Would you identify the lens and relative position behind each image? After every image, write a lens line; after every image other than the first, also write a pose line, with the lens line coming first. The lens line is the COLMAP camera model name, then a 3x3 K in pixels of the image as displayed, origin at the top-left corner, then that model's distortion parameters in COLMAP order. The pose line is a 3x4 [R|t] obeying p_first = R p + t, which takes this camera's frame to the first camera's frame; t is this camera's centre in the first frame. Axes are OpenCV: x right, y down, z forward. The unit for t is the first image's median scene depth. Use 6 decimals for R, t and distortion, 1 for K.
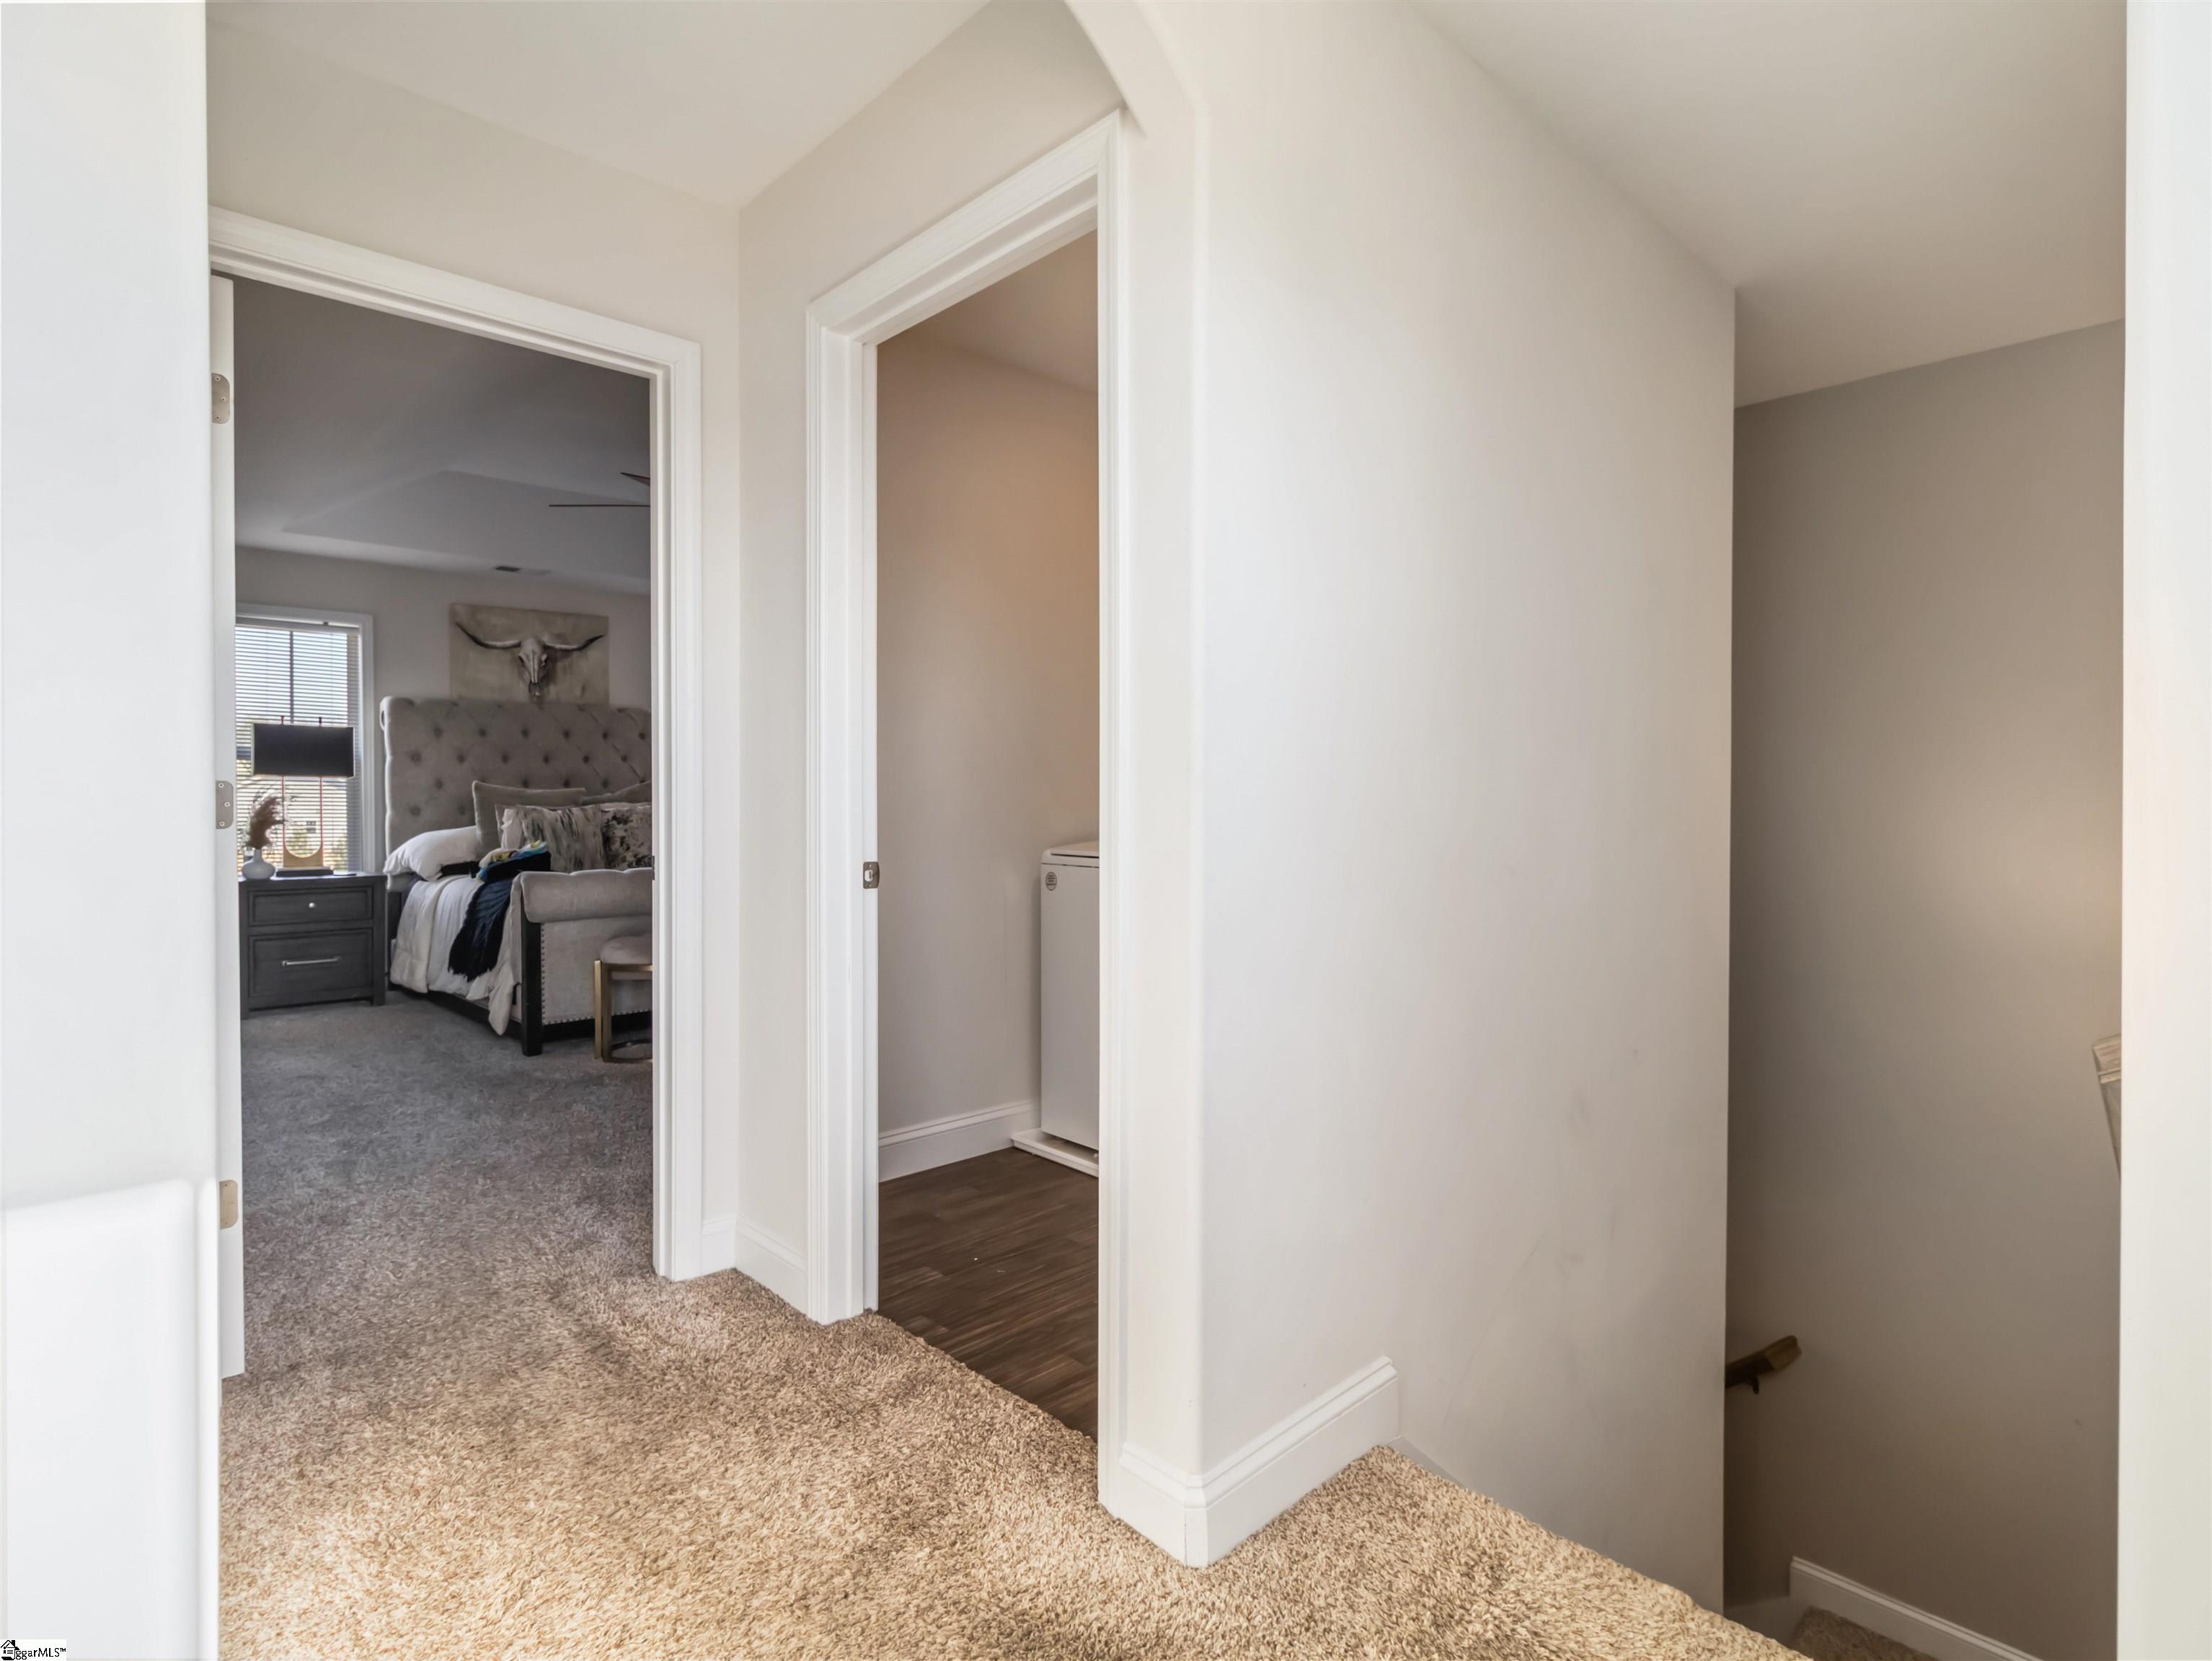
lens RADIAL K [[1143.9, 0, 1104.9], [0, 1143.9, 822.0], [0, 0, 1]] dist [0.004503, 0.000039]
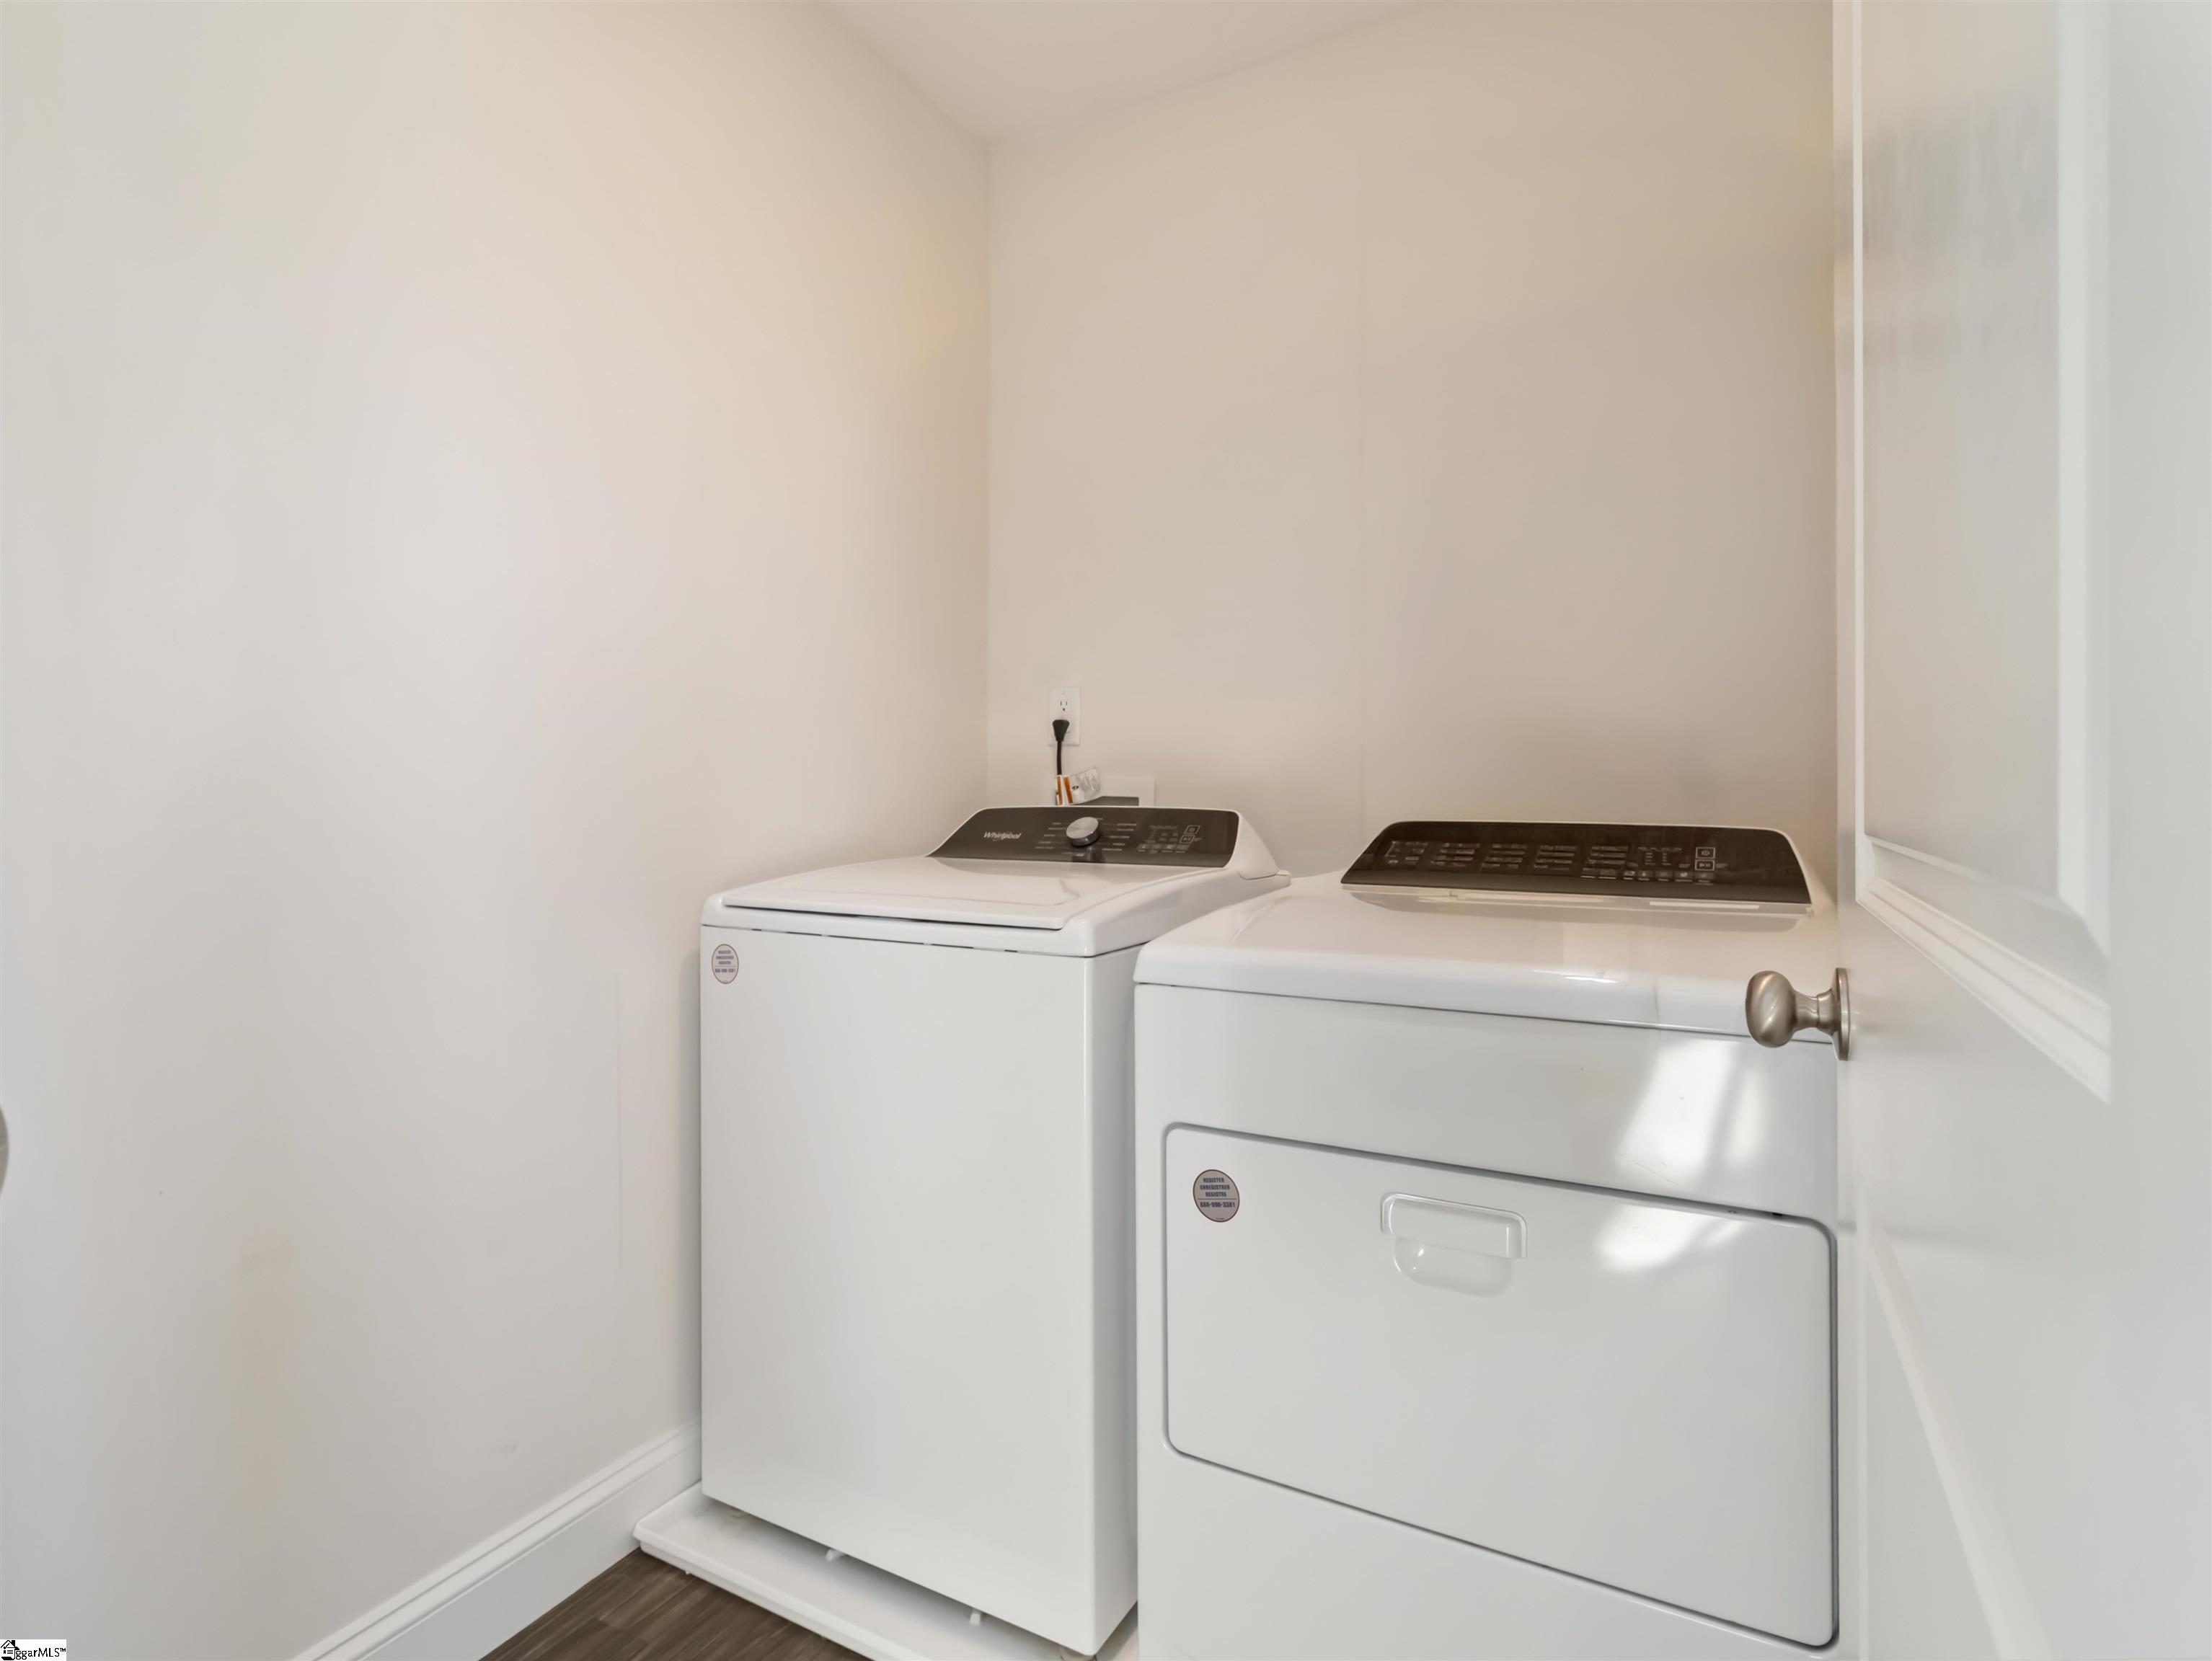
lens RADIAL K [[1143.9, 0, 1106.0], [0, 1143.9, 821.2], [0, 0, 1]] dist [0.004503, 0.000039]
pose [[0.957384, -0.000322, 0.288818, -0.032901], [0.002828, 0.999962, -0.008260, -0.003352], [-0.288805, 0.008725, 0.957348, 0.495875]]
